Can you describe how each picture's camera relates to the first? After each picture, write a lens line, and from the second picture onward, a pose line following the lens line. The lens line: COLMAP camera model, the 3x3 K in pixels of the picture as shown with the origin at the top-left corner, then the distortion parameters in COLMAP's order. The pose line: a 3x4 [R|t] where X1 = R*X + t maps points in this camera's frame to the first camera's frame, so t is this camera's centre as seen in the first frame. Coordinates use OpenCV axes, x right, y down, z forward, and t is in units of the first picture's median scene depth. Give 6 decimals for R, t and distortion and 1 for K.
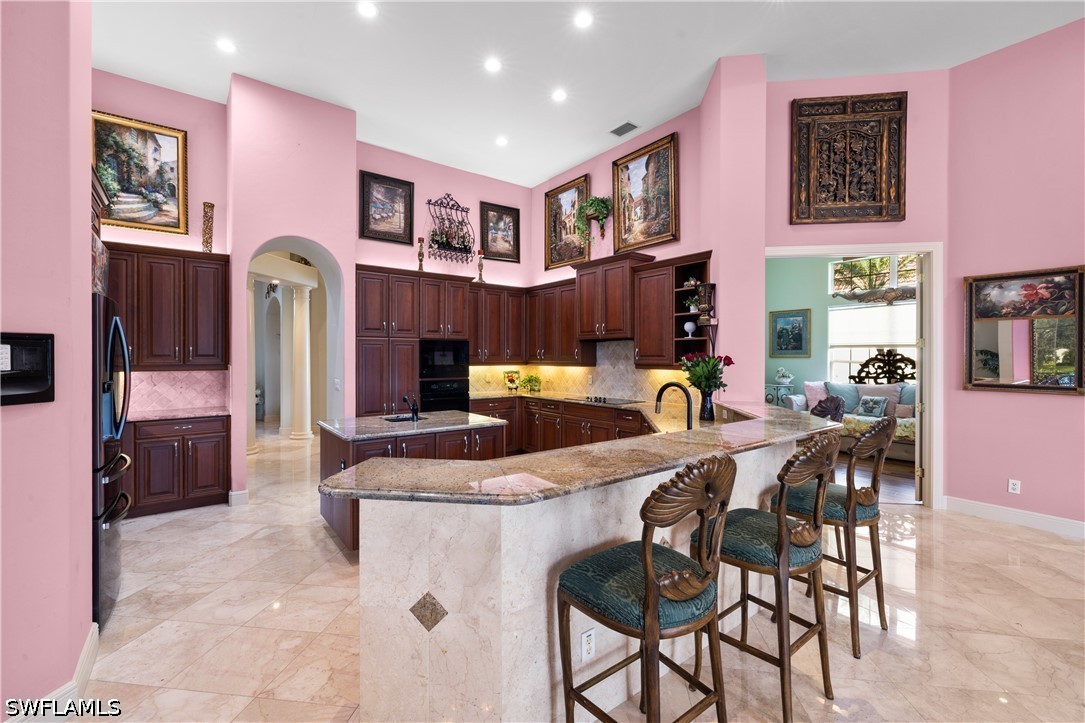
lens RADIAL K [[459.3, 0, 539.7], [0, 459.3, 356.4], [0, 0, 1]] dist [-0.000193, 0.000332]
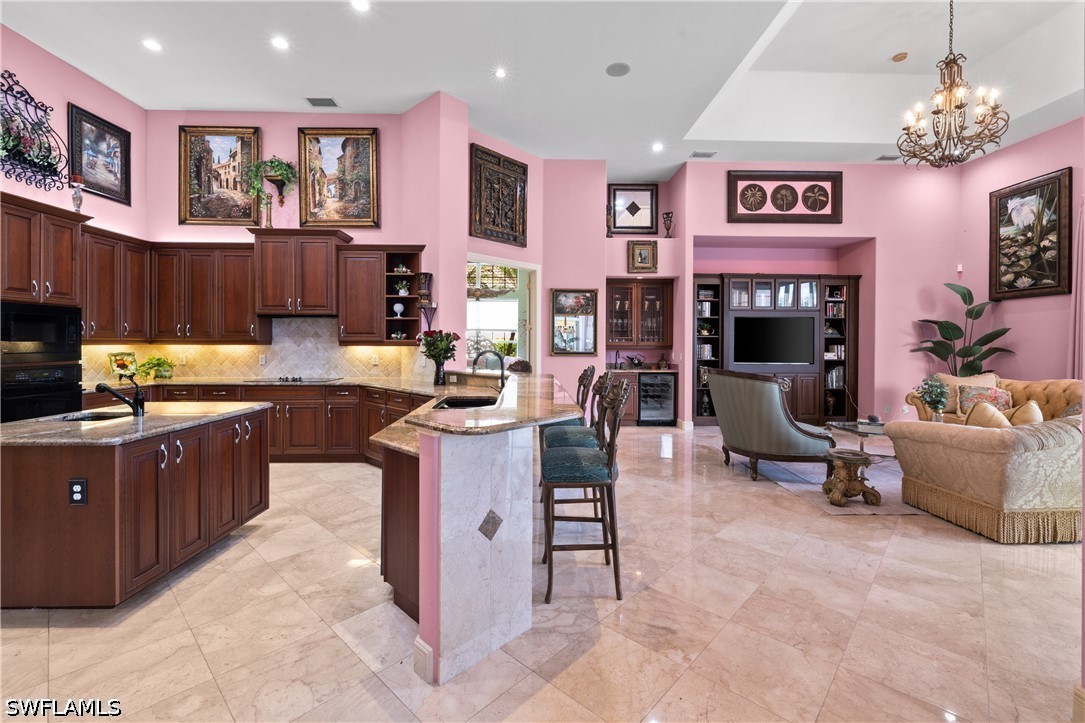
lens RADIAL K [[456.1, 0, 541.8], [0, 456.1, 345.7], [0, 0, 1]] dist [0.000155, 0.000348]
pose [[0.581925, -0.005793, 0.813222, -0.333138], [-0.003419, 0.999948, 0.009569, 0.014899], [-0.813235, -0.008349, 0.581875, 0.046618]]
